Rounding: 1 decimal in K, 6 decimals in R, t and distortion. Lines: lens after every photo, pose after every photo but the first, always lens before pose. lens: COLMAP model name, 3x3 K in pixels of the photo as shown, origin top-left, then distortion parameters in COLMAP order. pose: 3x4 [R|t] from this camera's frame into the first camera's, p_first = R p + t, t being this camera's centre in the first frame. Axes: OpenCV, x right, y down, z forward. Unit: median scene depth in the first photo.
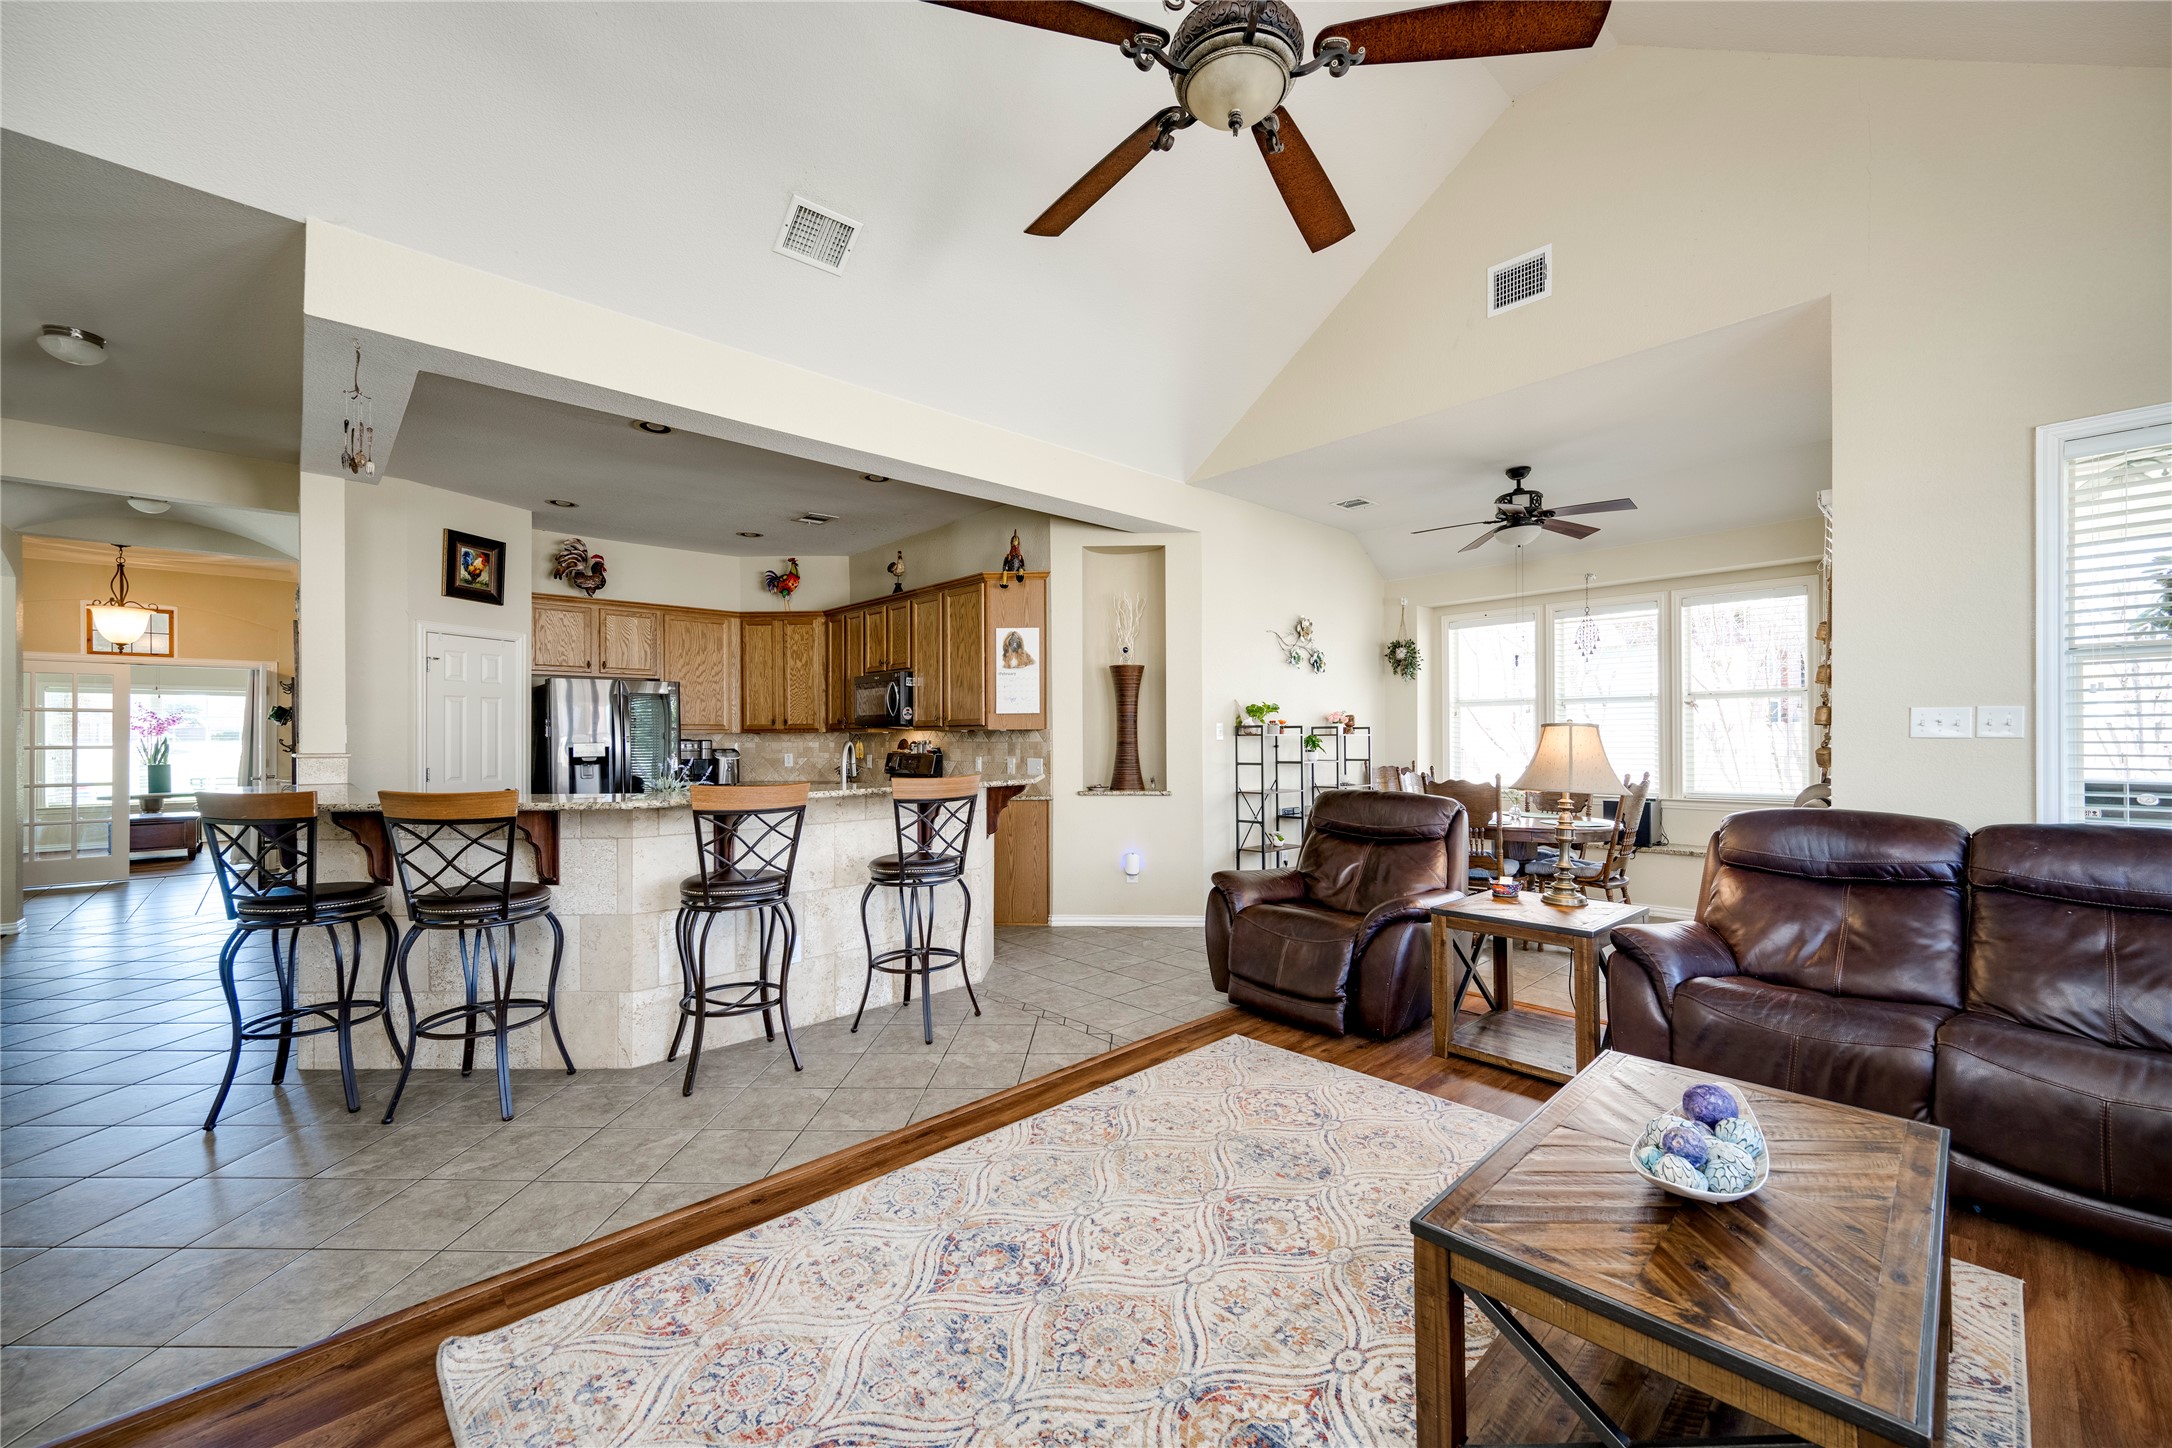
lens RADIAL K [[878.4, 0, 1113.4], [0, 878.4, 733.7], [0, 0, 1]] dist [-0.002711, -0.000001]
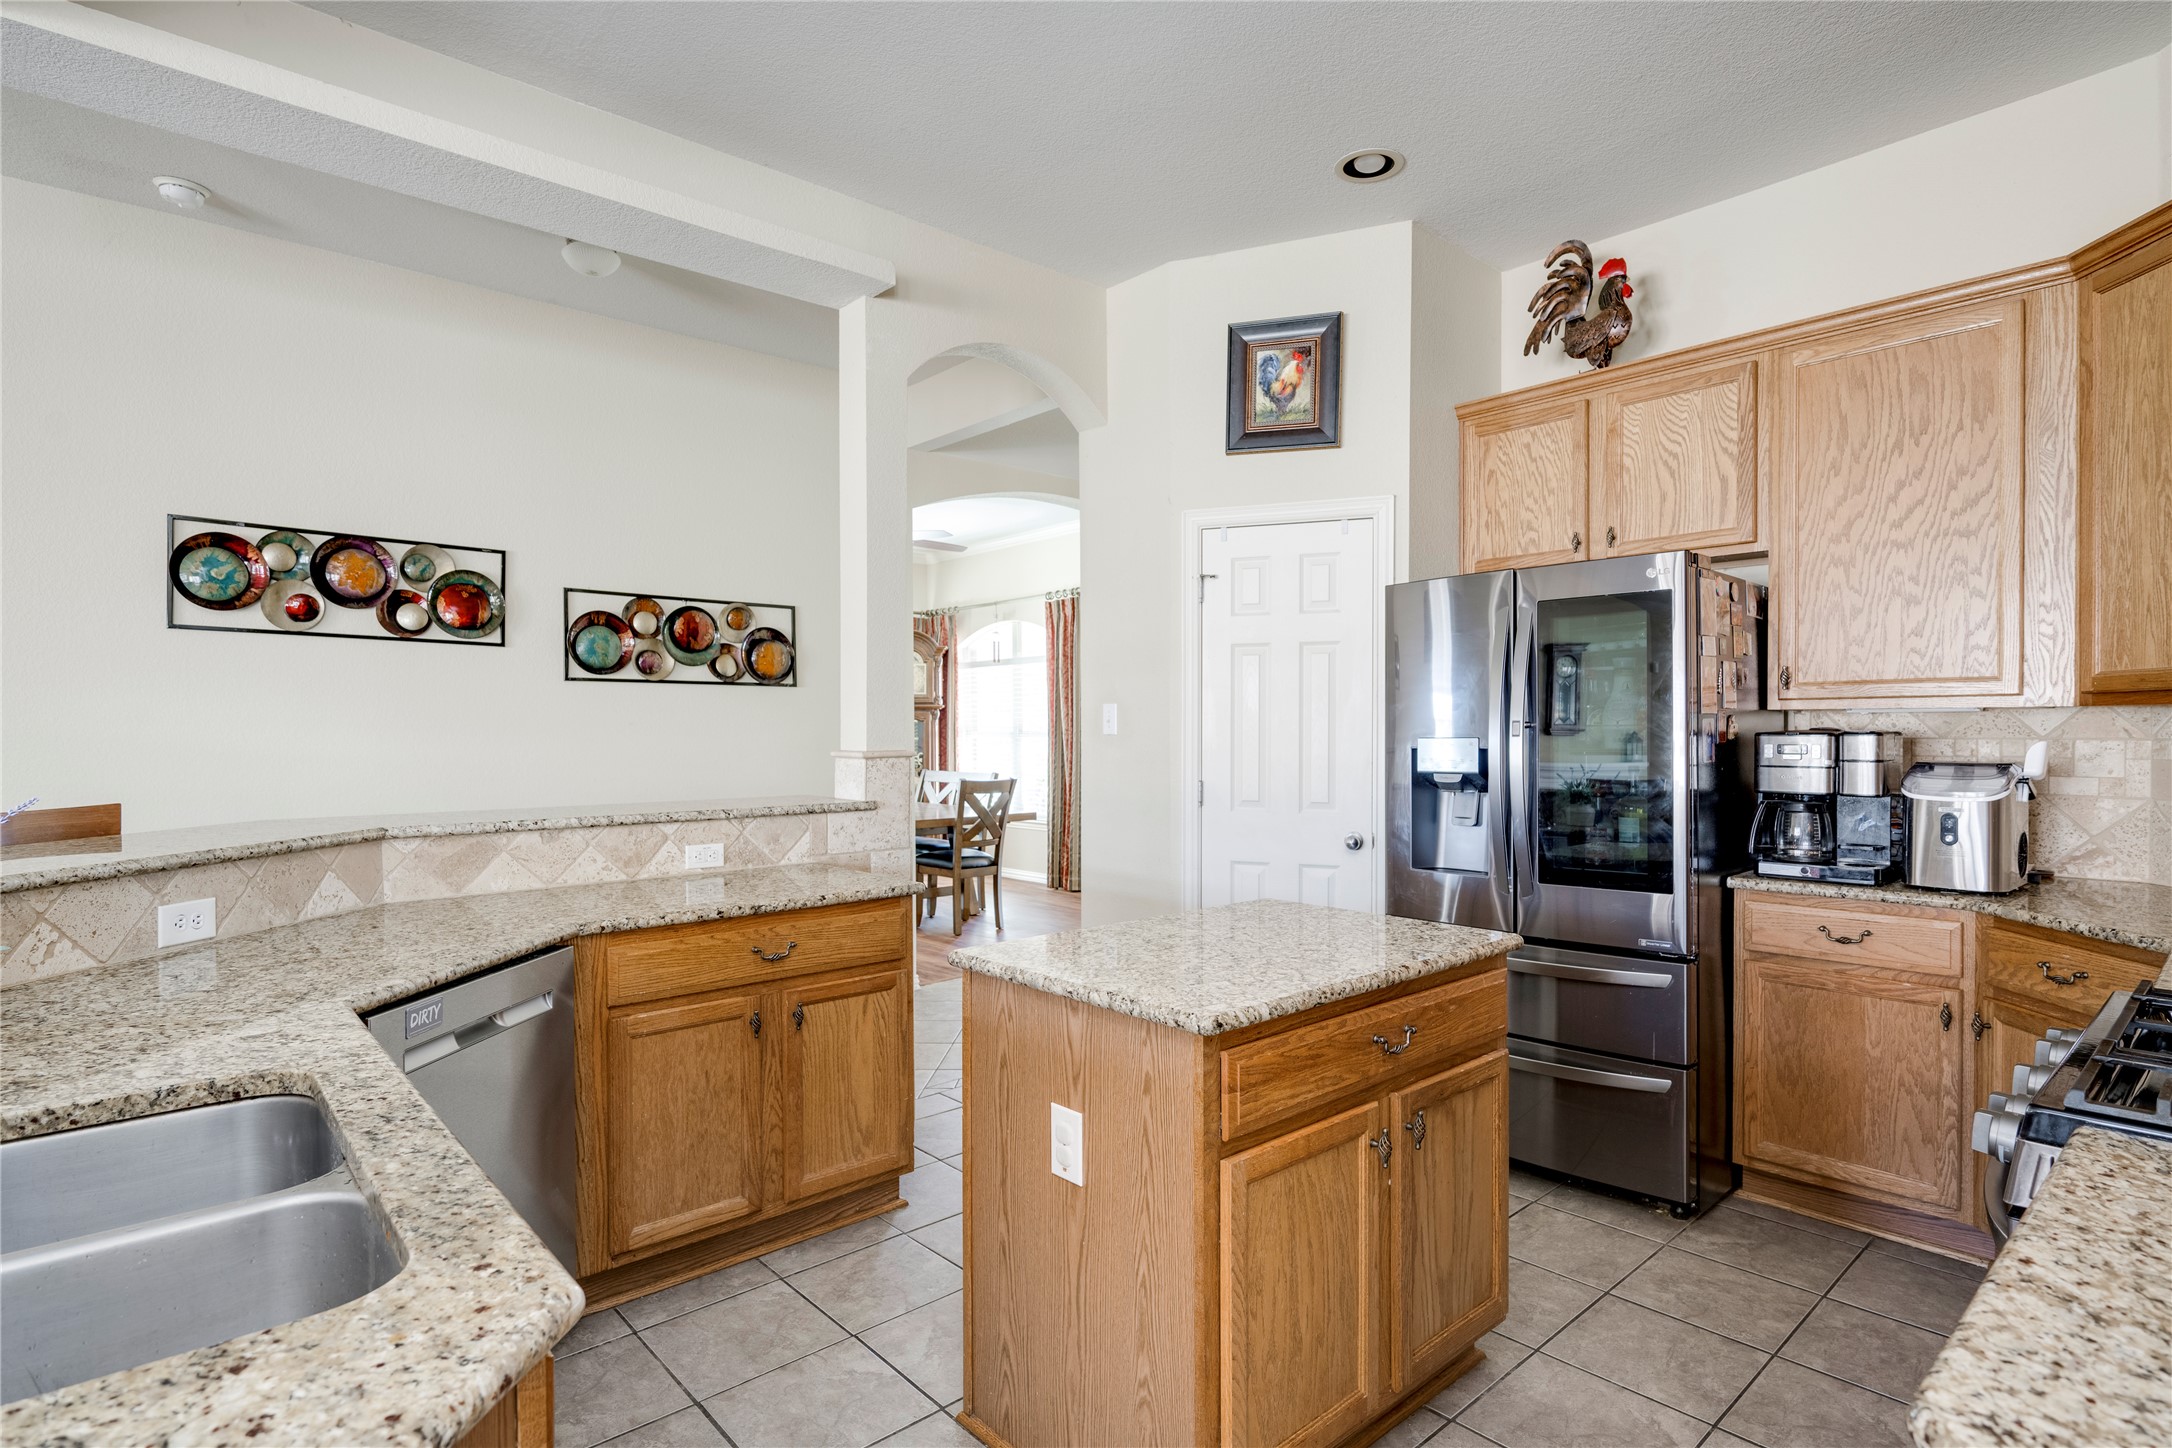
lens RADIAL K [[1089.5, 0, 1086.0], [0, 1089.5, 724.0], [0, 0, 1]] dist [-0.000075, 0.000016]
pose [[-0.041381, 0.005734, -0.999127, -0.095382], [0.007498, 0.999957, 0.005428, 0.001090], [0.999115, -0.007267, -0.041422, 0.881729]]
